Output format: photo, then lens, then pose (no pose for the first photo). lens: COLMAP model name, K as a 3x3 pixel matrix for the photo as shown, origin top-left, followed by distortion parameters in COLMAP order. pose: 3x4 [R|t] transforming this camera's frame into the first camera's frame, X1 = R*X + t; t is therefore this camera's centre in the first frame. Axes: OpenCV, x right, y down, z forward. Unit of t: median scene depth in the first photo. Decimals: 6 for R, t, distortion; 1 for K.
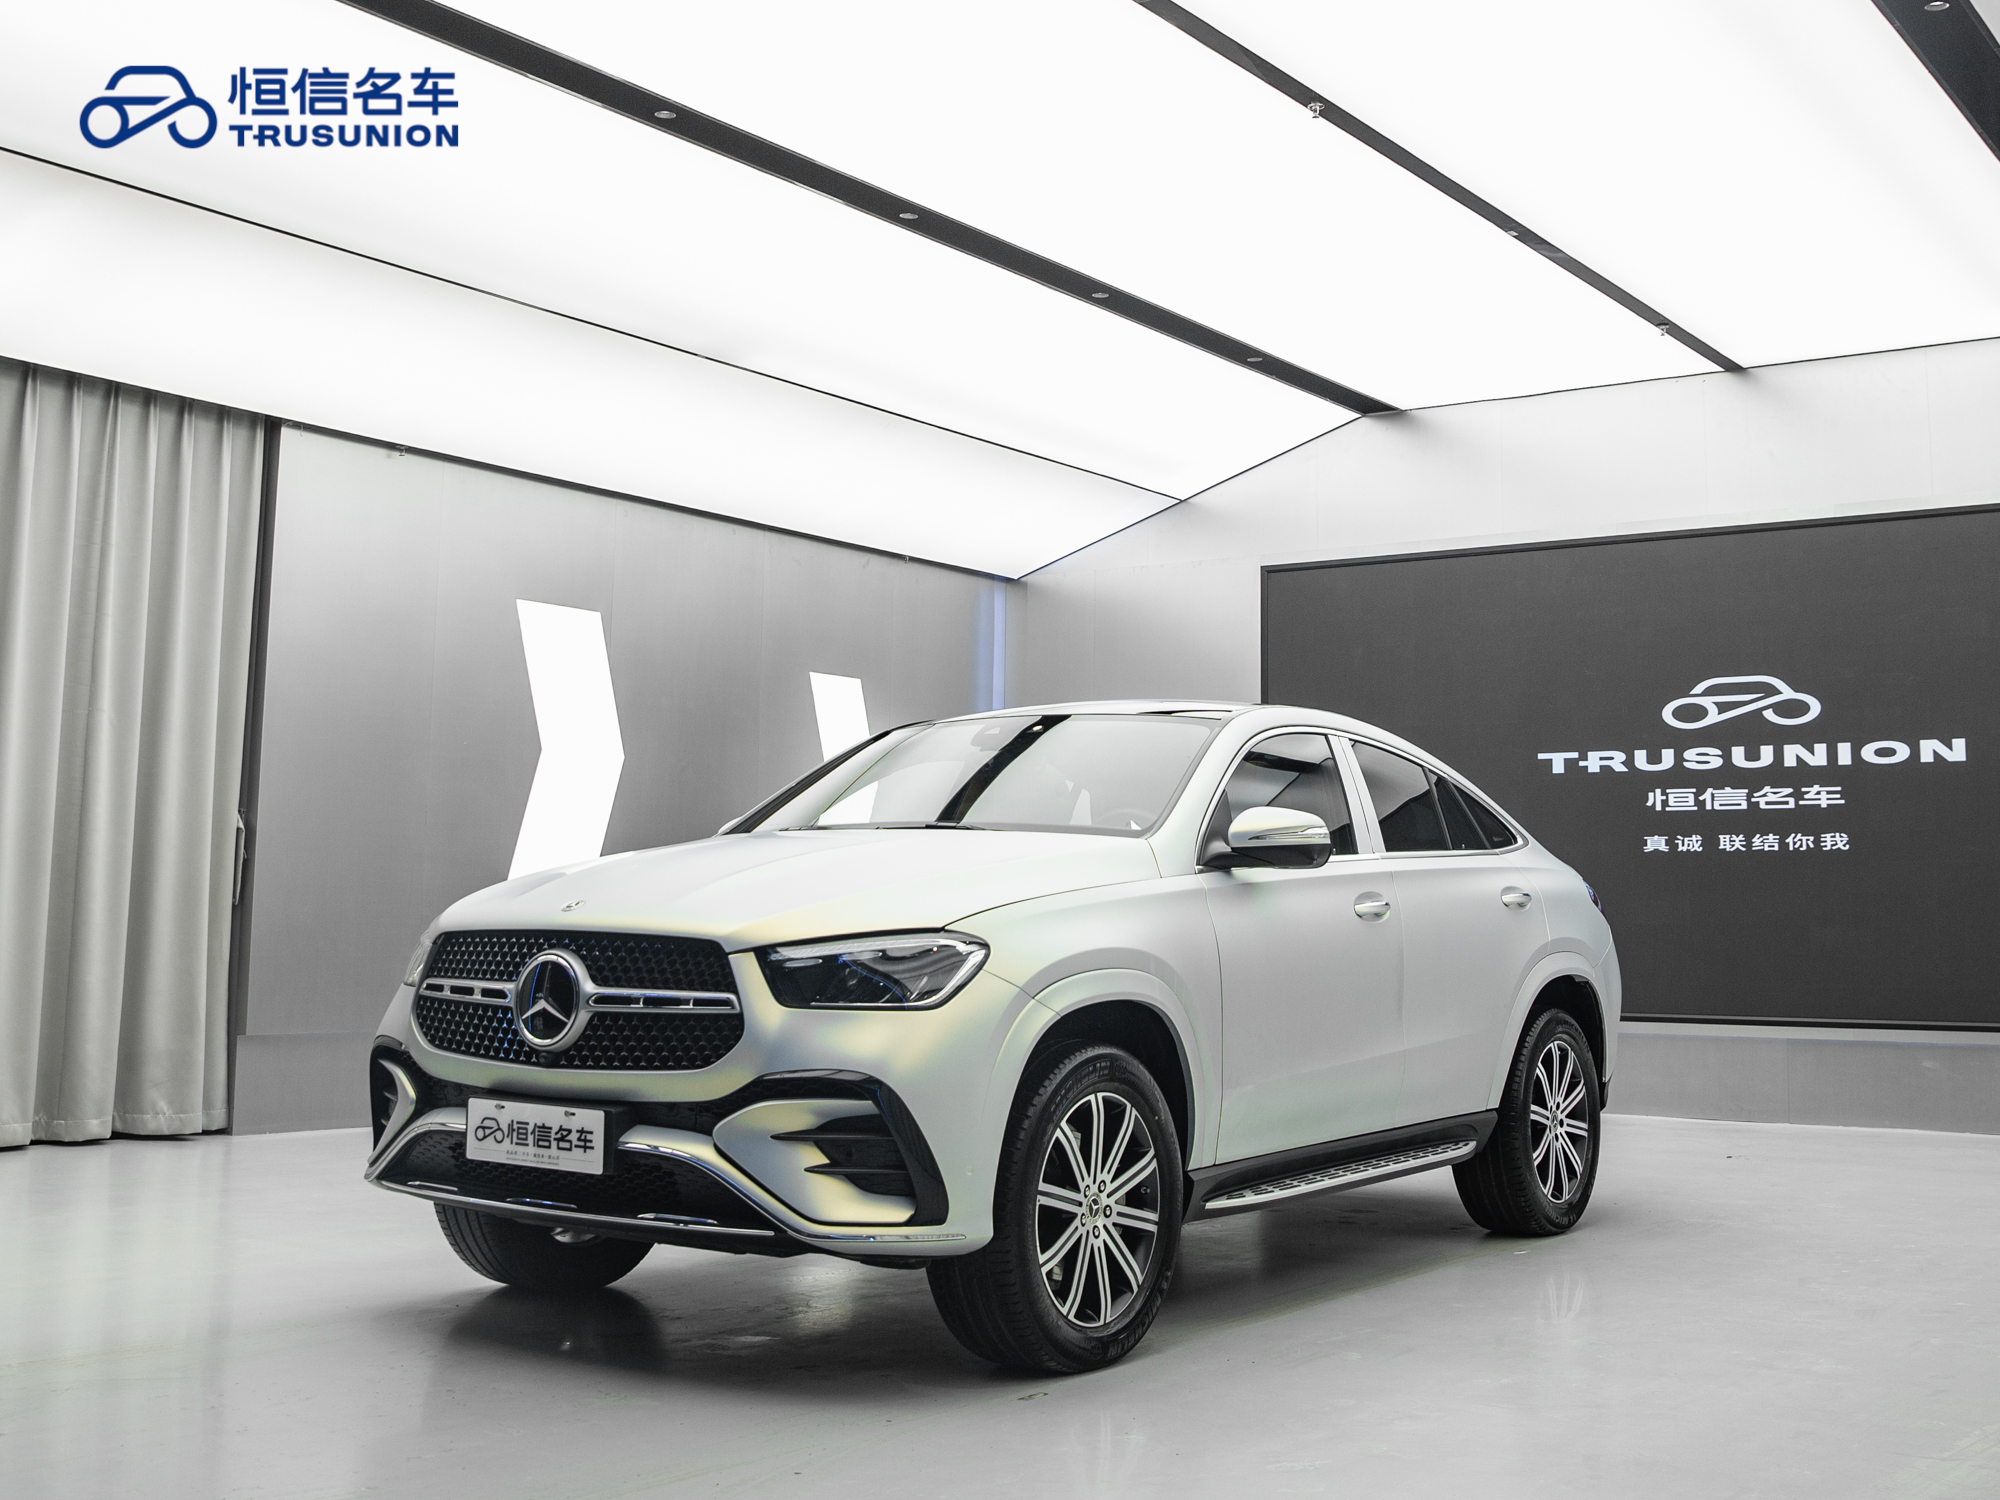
lens RADIAL K [[2278.1, 0, 993.3], [0, 2278.1, 578.9], [0, 0, 1]] dist [-0.091818, 0.002662]
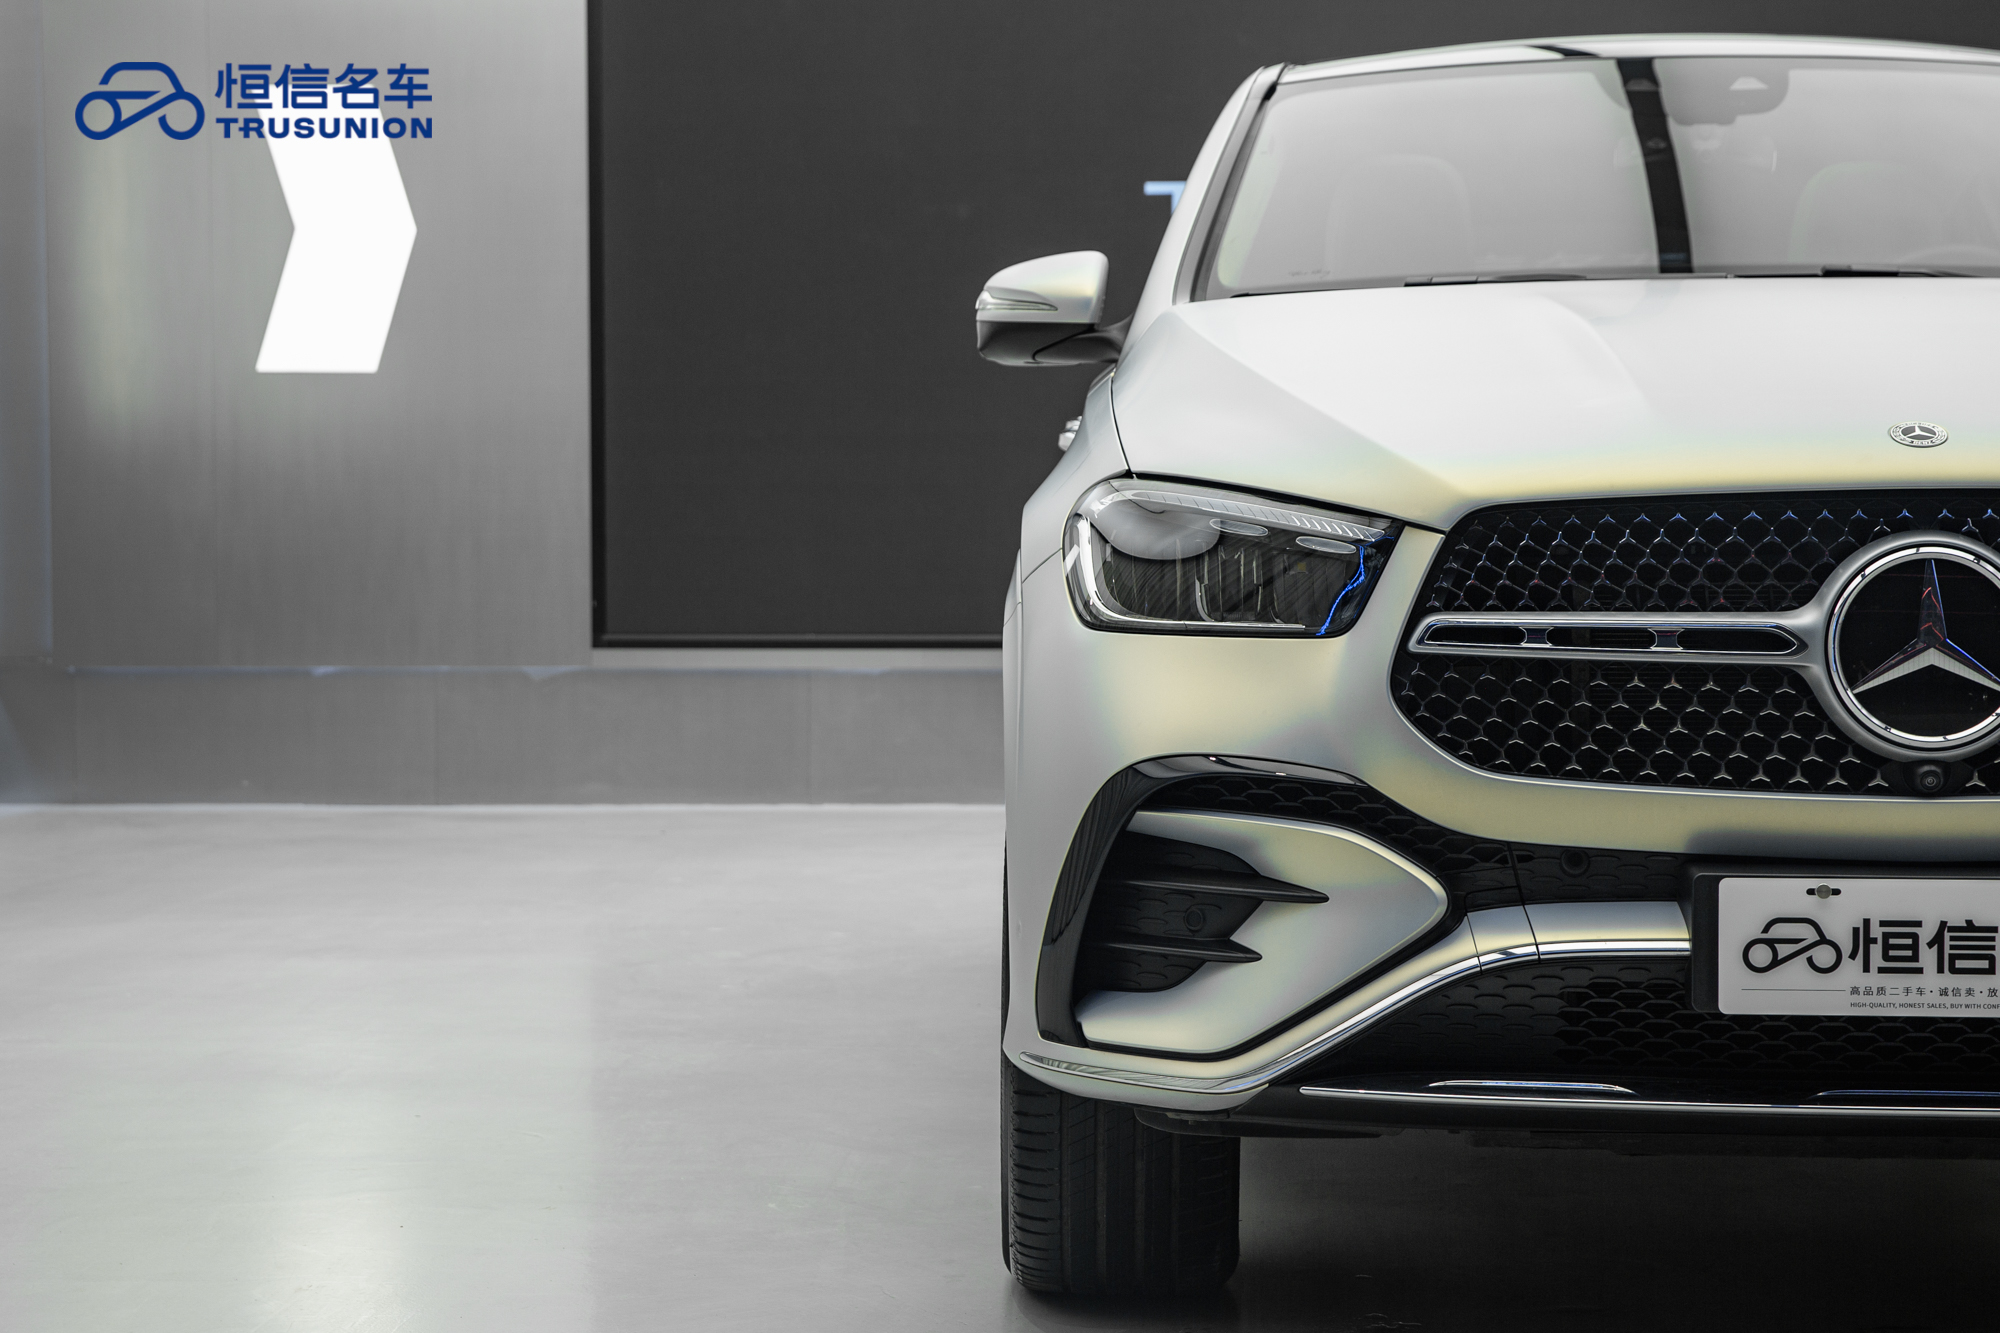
lens RADIAL K [[3922.8, 0, 1000.0], [0, 3922.8, 666.5], [0, 0, 1]] dist [0.153216, 0.097904]
pose [[0.844752, -0.039487, 0.533699, -0.736153], [-0.063725, 0.982757, 0.173576, 0.064559], [-0.531350, -0.180638, 0.827669, 0.437902]]
